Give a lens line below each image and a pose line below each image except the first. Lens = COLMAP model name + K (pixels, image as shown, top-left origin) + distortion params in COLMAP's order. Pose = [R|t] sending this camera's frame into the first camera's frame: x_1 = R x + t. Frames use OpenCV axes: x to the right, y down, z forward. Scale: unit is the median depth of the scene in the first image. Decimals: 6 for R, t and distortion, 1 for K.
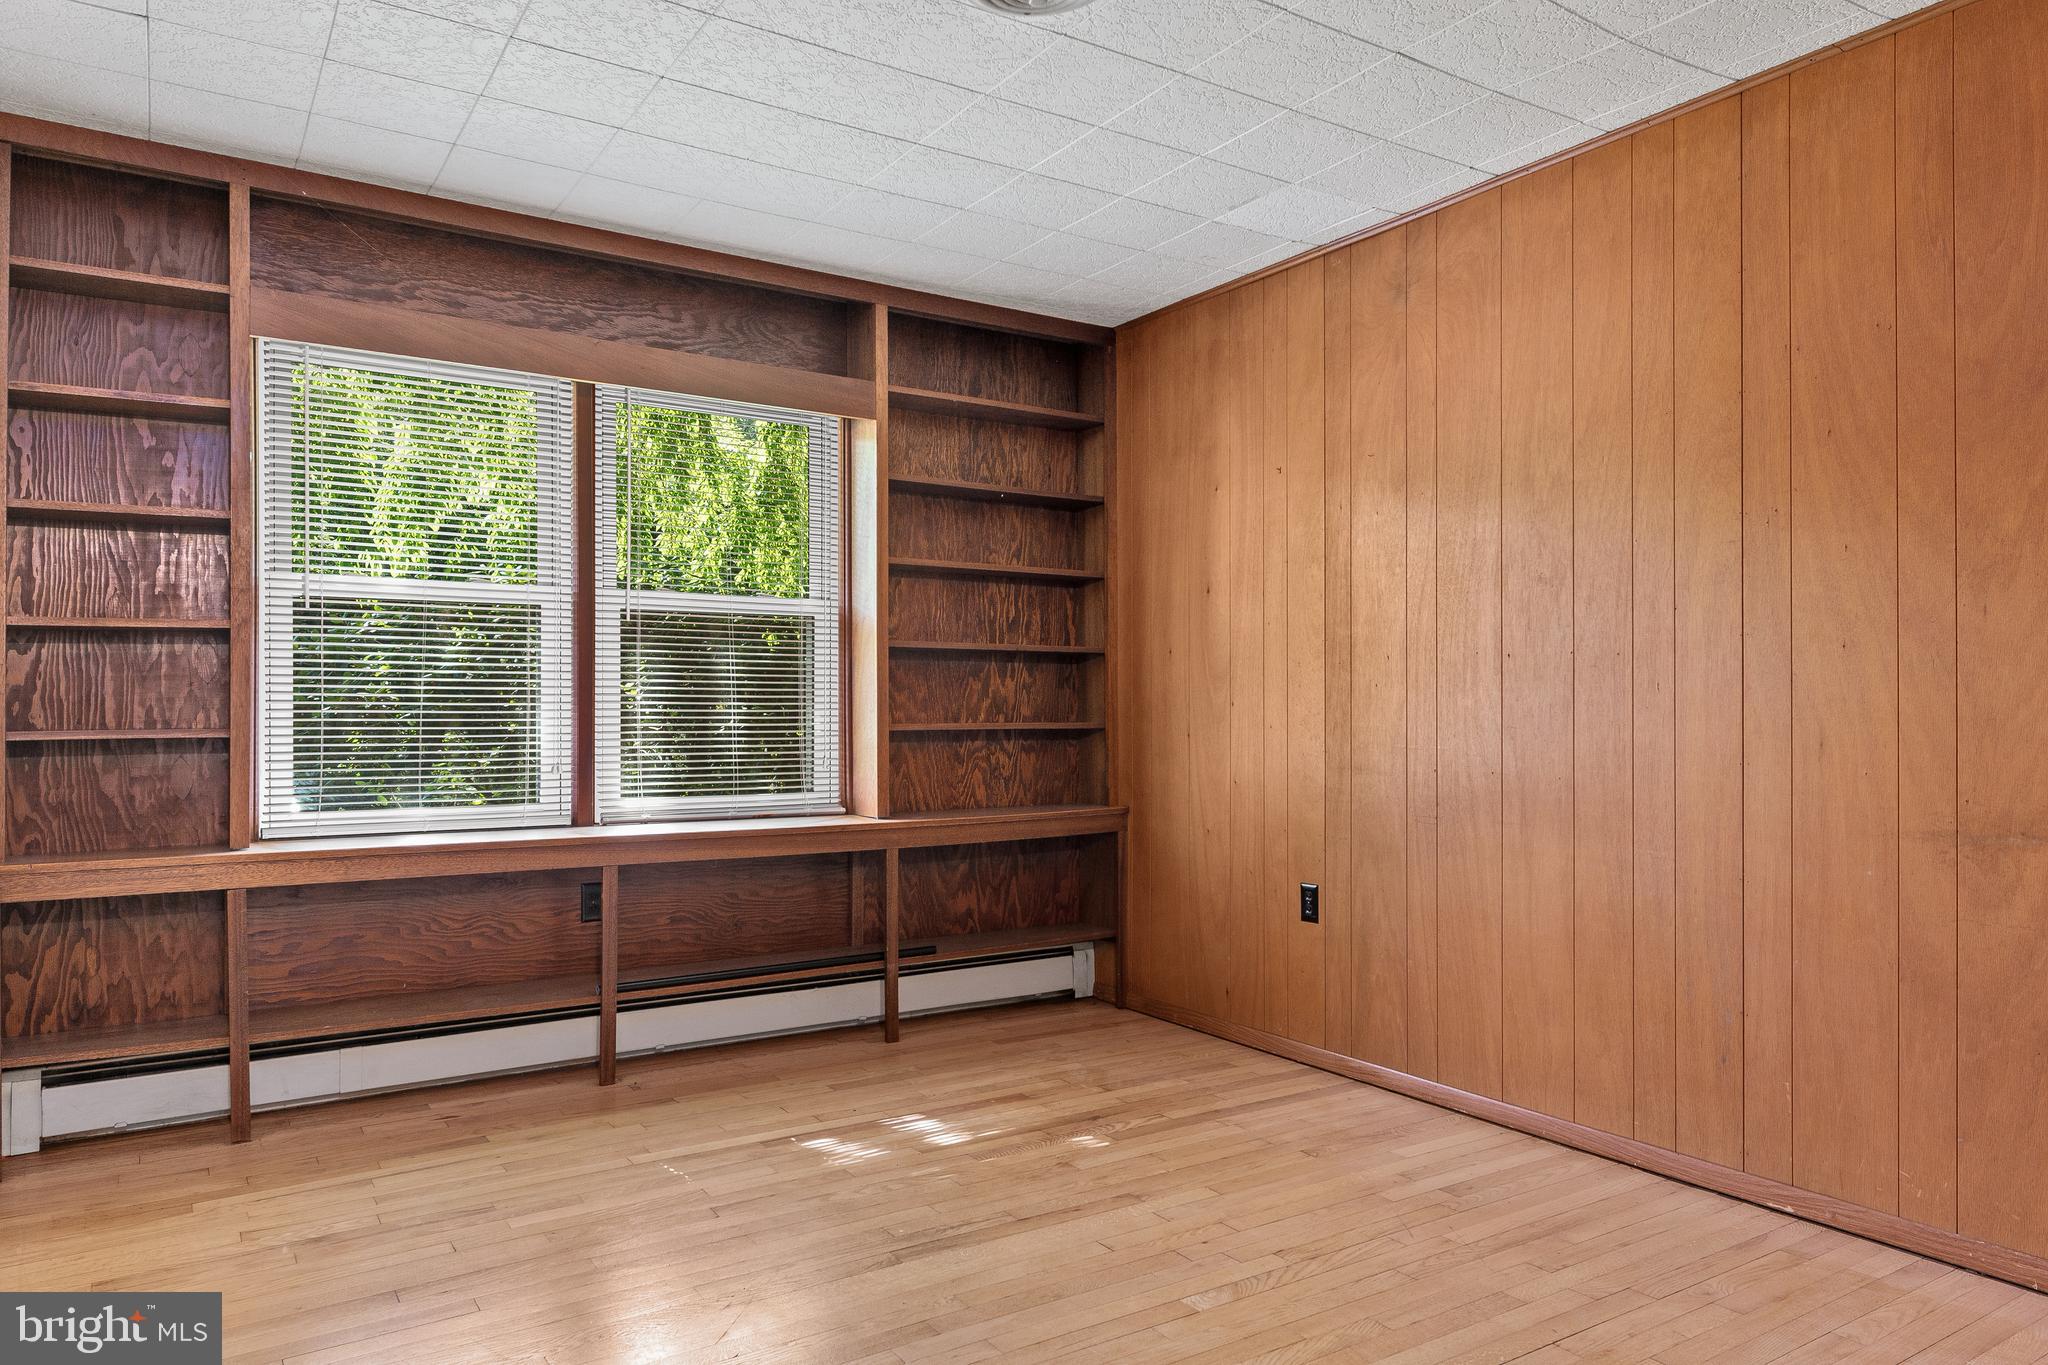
lens RADIAL K [[1331.2, 0, 1029.1], [0, 1331.2, 696.4], [0, 0, 1]] dist [0.011076, -0.006845]
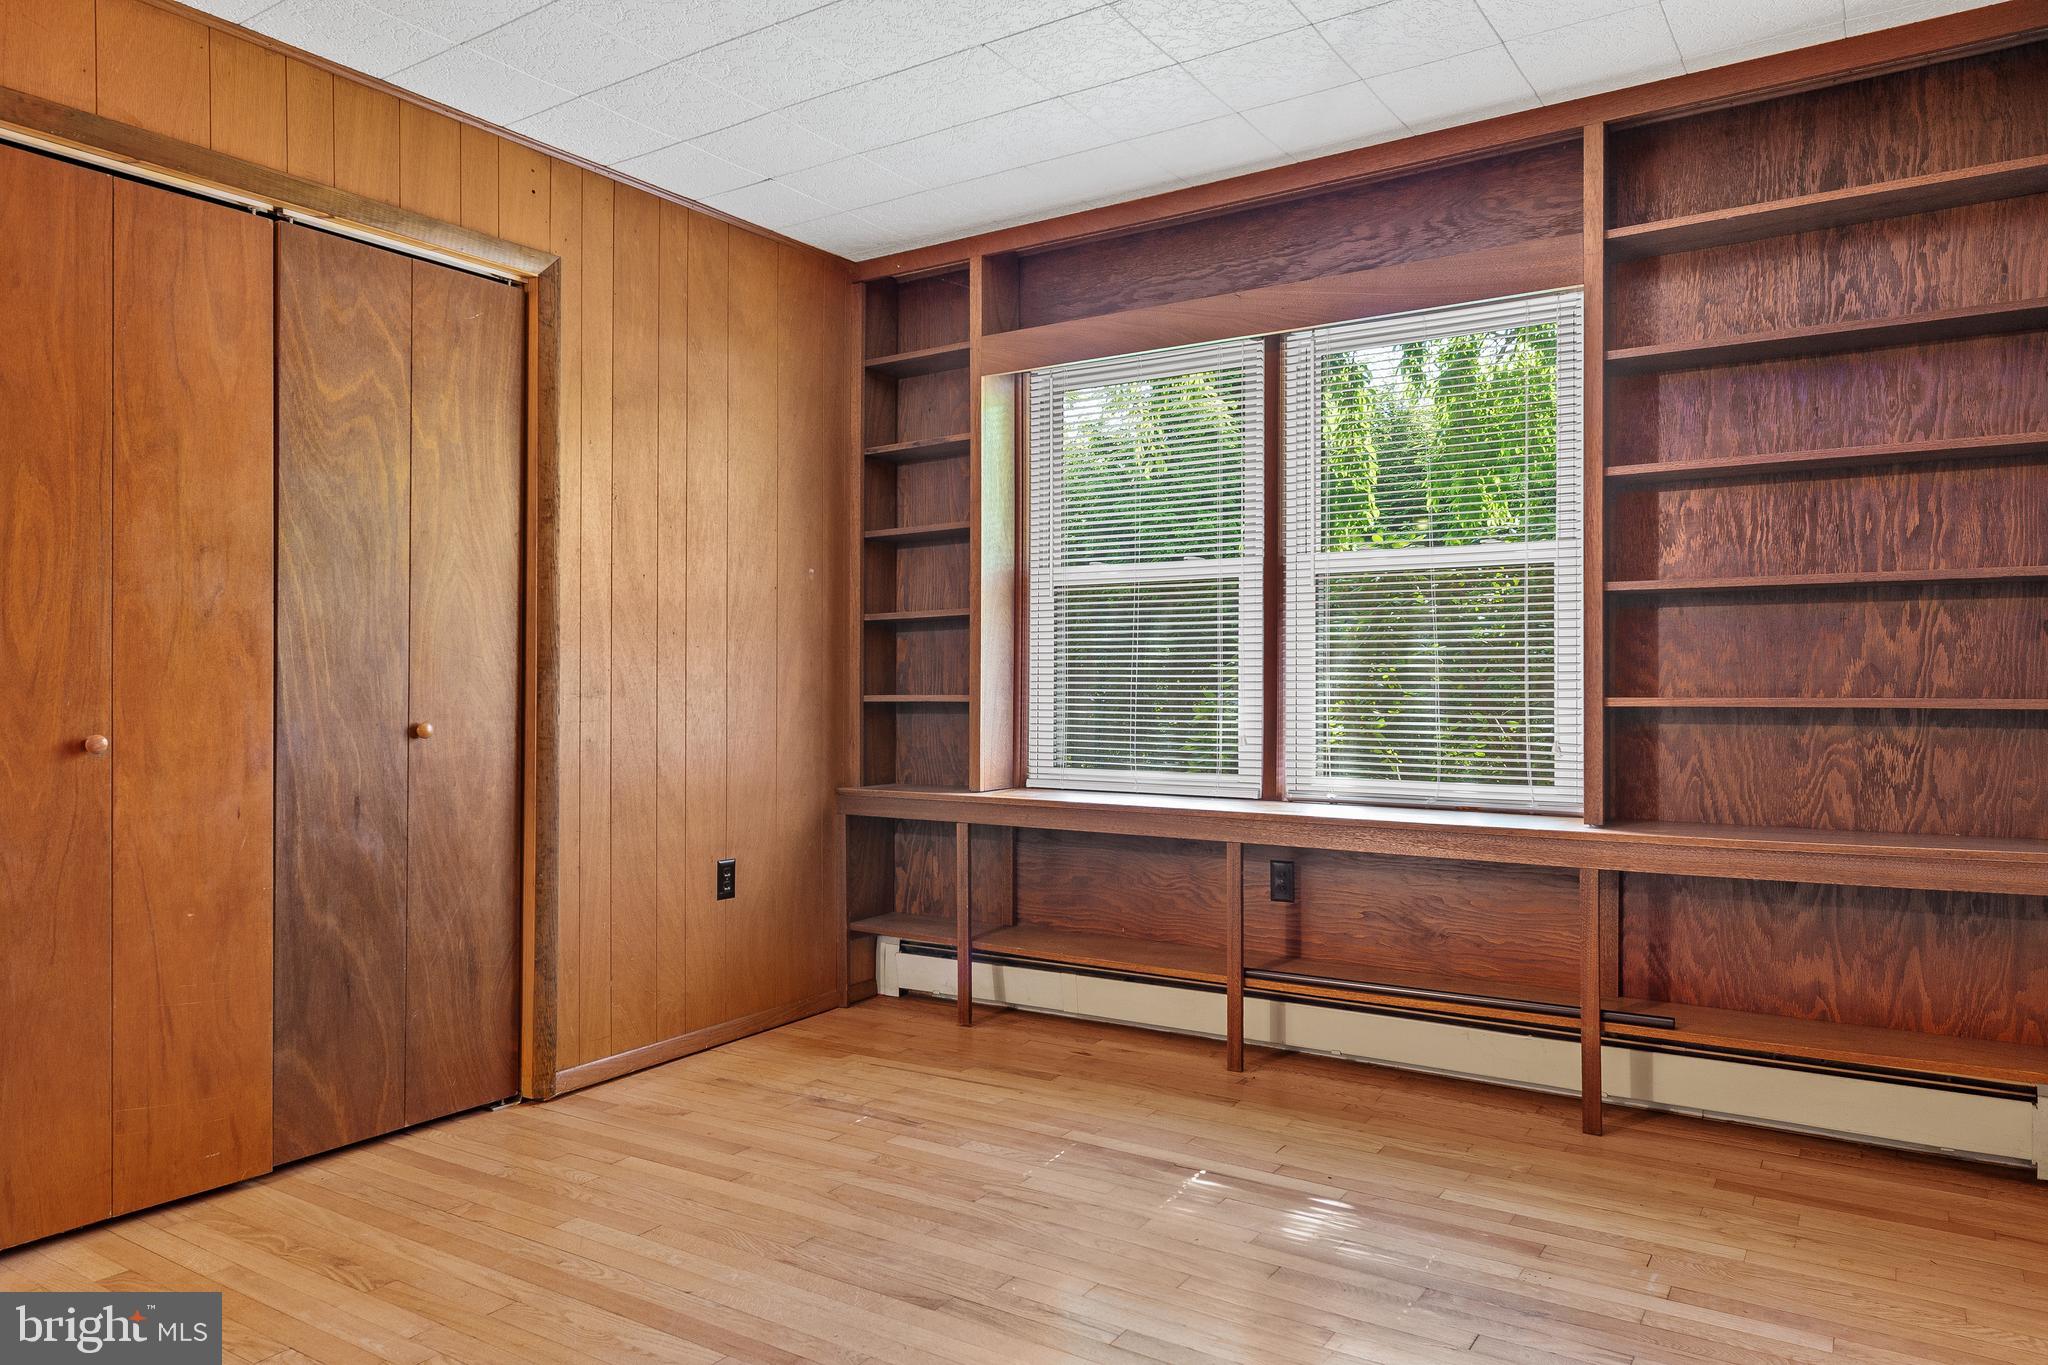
lens RADIAL K [[1331.2, 0, 1026.8], [0, 1331.2, 677.5], [0, 0, 1]] dist [0.011076, -0.006845]
pose [[0.403884, -0.003062, -0.914805, 0.439021], [0.012397, 0.999921, 0.002126, 0.004319], [0.914726, -0.012199, 0.403890, 0.422248]]
